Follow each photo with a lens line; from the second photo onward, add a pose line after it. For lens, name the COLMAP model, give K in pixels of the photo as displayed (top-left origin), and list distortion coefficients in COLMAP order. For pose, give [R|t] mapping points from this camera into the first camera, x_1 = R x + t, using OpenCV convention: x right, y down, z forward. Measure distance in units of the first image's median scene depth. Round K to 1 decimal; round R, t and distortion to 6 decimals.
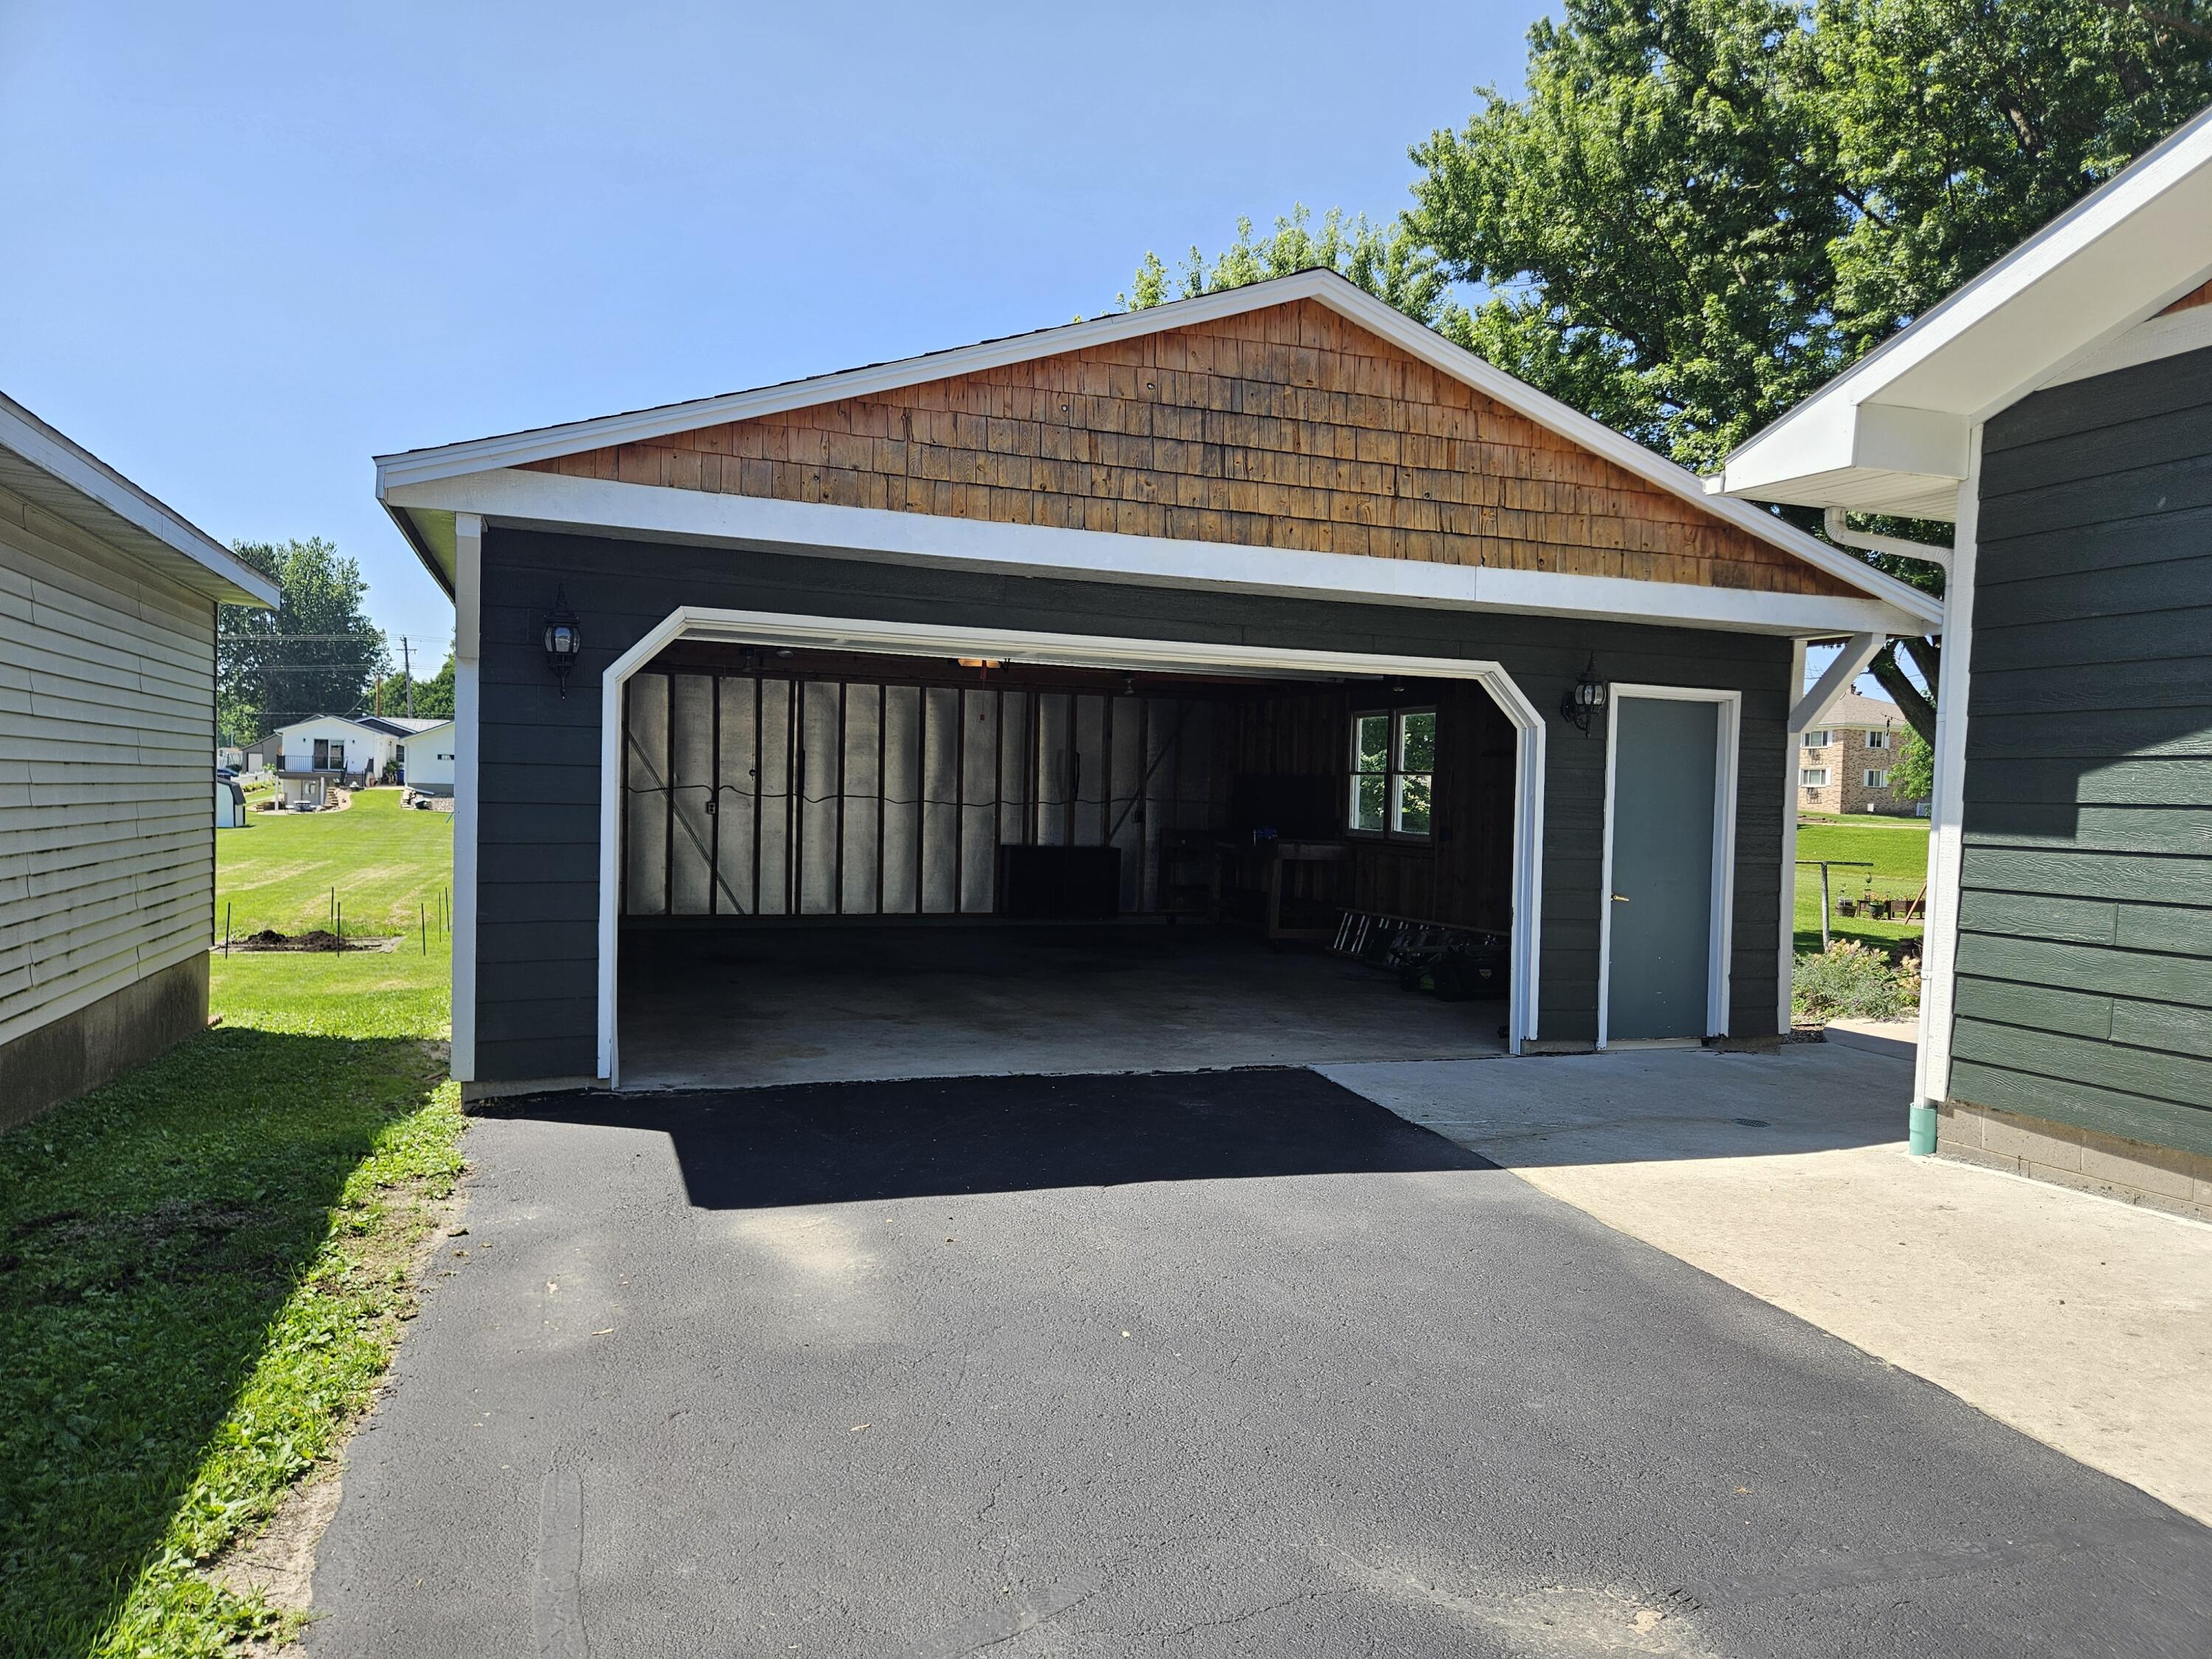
lens RADIAL K [[1540.5, 0, 1106.0], [0, 1540.5, 829.5], [0, 0, 1]] dist [0.046875, -0.060686]
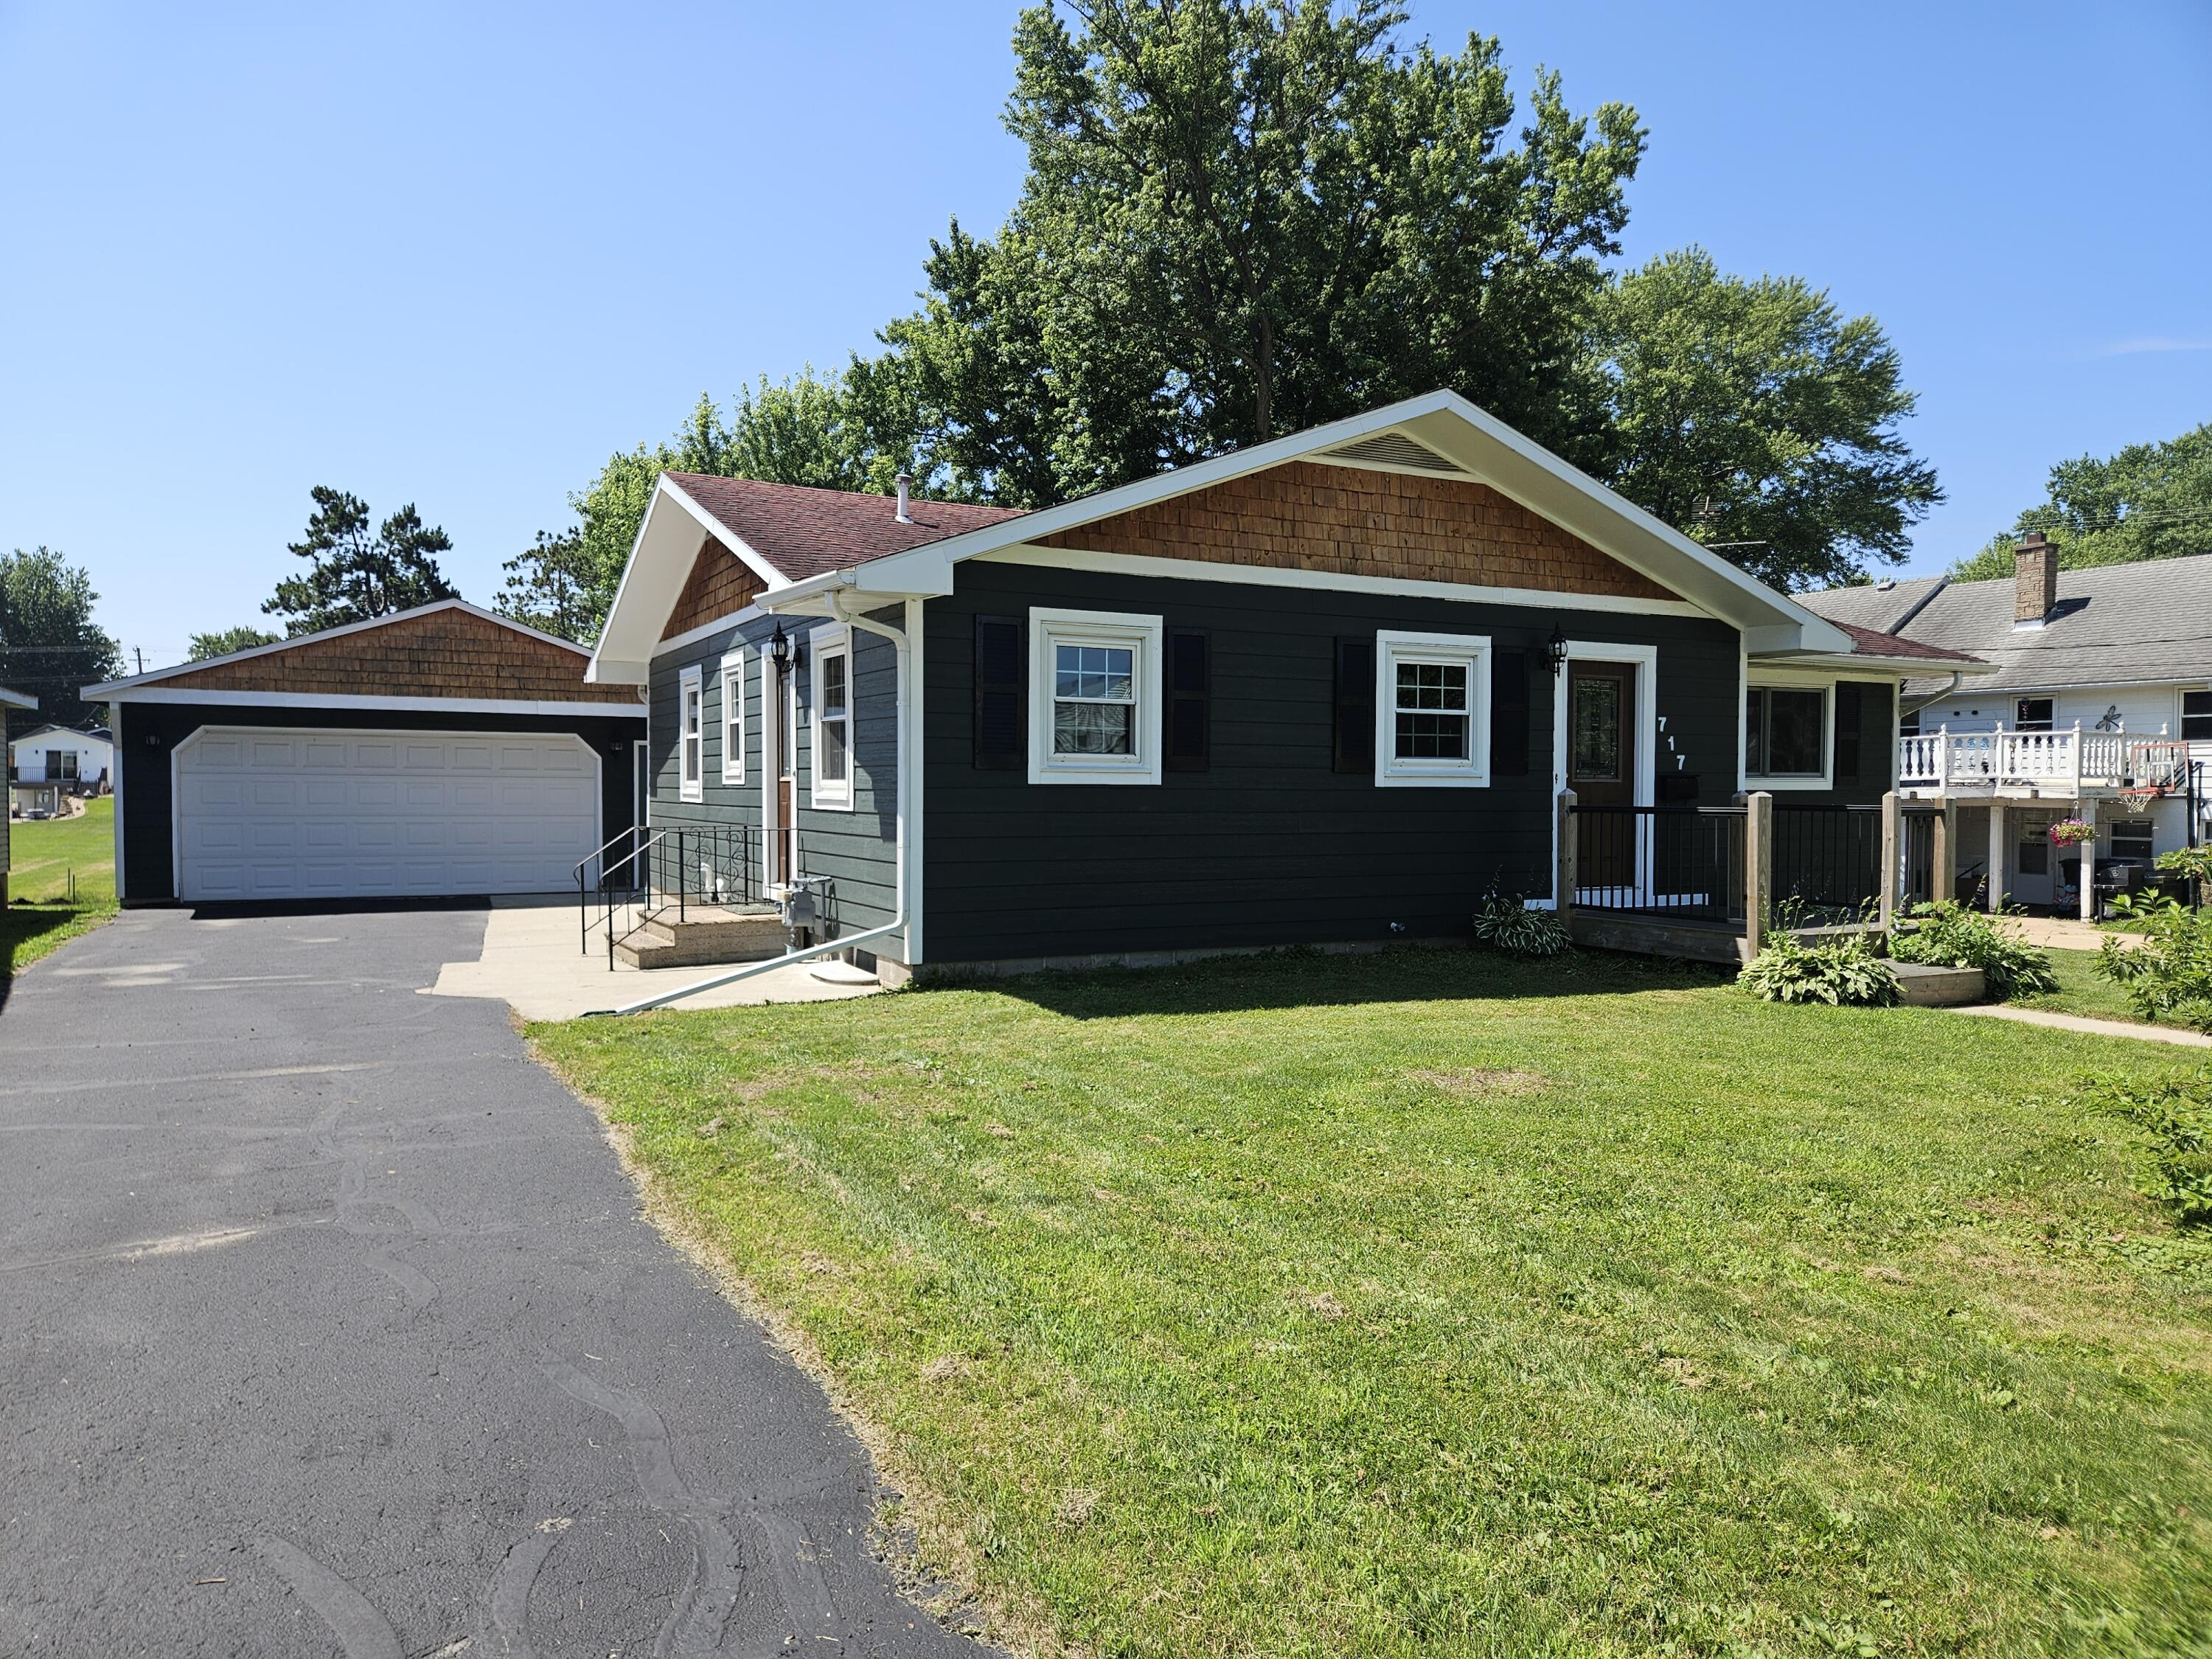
lens RADIAL K [[1540.5, 0, 1106.0], [0, 1540.5, 829.5], [0, 0, 1]] dist [0.046875, -0.060686]
pose [[0.991658, -0.022277, 0.126955, 0.075664], [0.021642, 0.999745, 0.006378, 0.004600], [-0.127065, -0.003578, 0.991888, -0.152769]]
